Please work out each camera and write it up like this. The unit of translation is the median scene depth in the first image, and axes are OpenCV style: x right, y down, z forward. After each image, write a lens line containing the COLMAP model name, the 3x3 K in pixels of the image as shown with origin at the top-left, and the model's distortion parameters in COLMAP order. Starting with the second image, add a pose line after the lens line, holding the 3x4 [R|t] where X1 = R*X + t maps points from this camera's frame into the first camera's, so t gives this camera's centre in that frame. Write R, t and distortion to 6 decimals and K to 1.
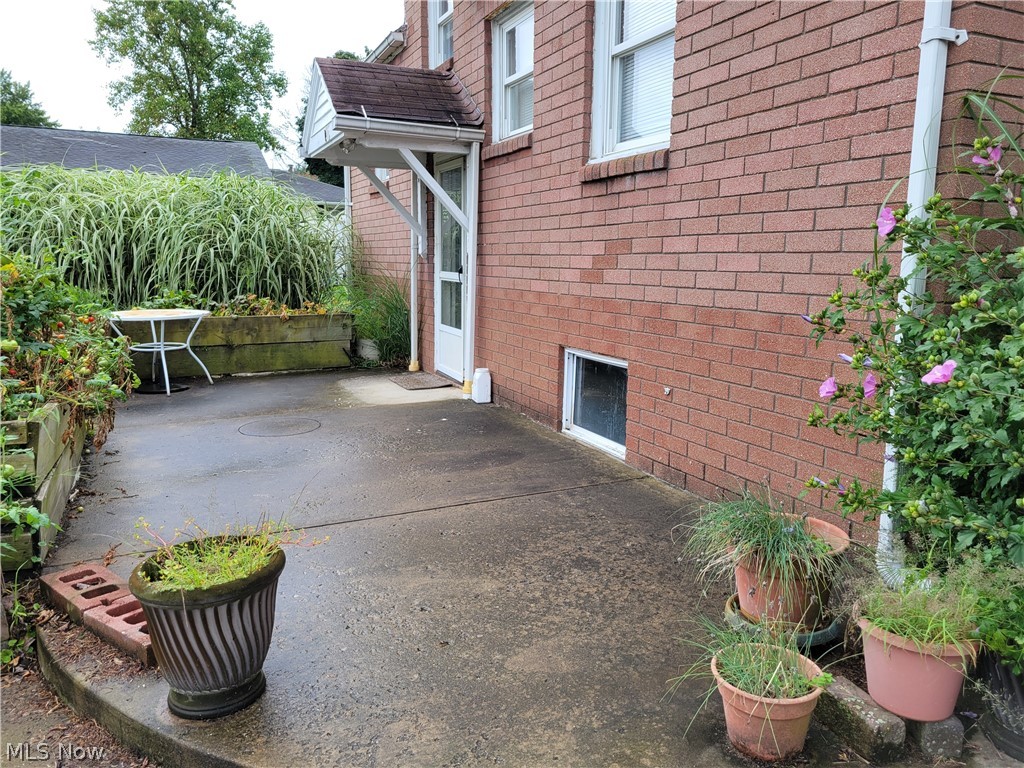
lens RADIAL K [[766.8, 0, 513.3], [0, 766.8, 378.2], [0, 0, 1]] dist [0.052332, -0.019670]
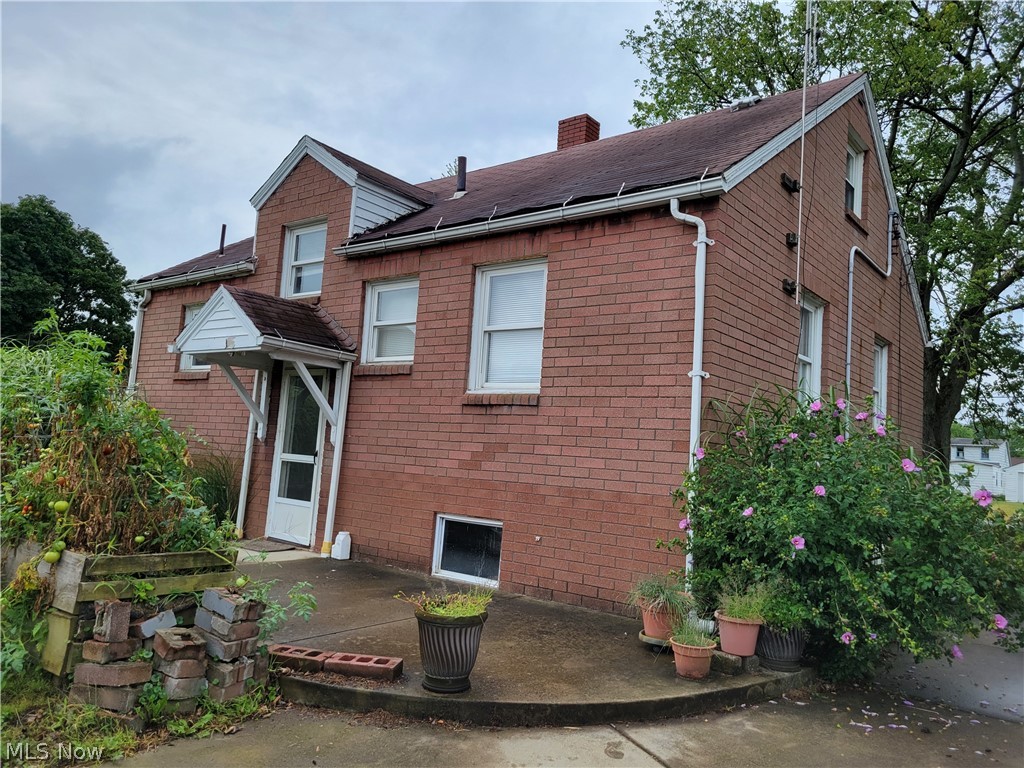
lens RADIAL K [[766.8, 0, 513.3], [0, 766.8, 378.2], [0, 0, 1]] dist [0.052332, -0.019670]
pose [[0.881528, 0.097300, 0.461997, -0.543476], [0.015527, 0.972030, -0.234344, 0.057769], [-0.471877, 0.213754, 0.855360, -0.379719]]
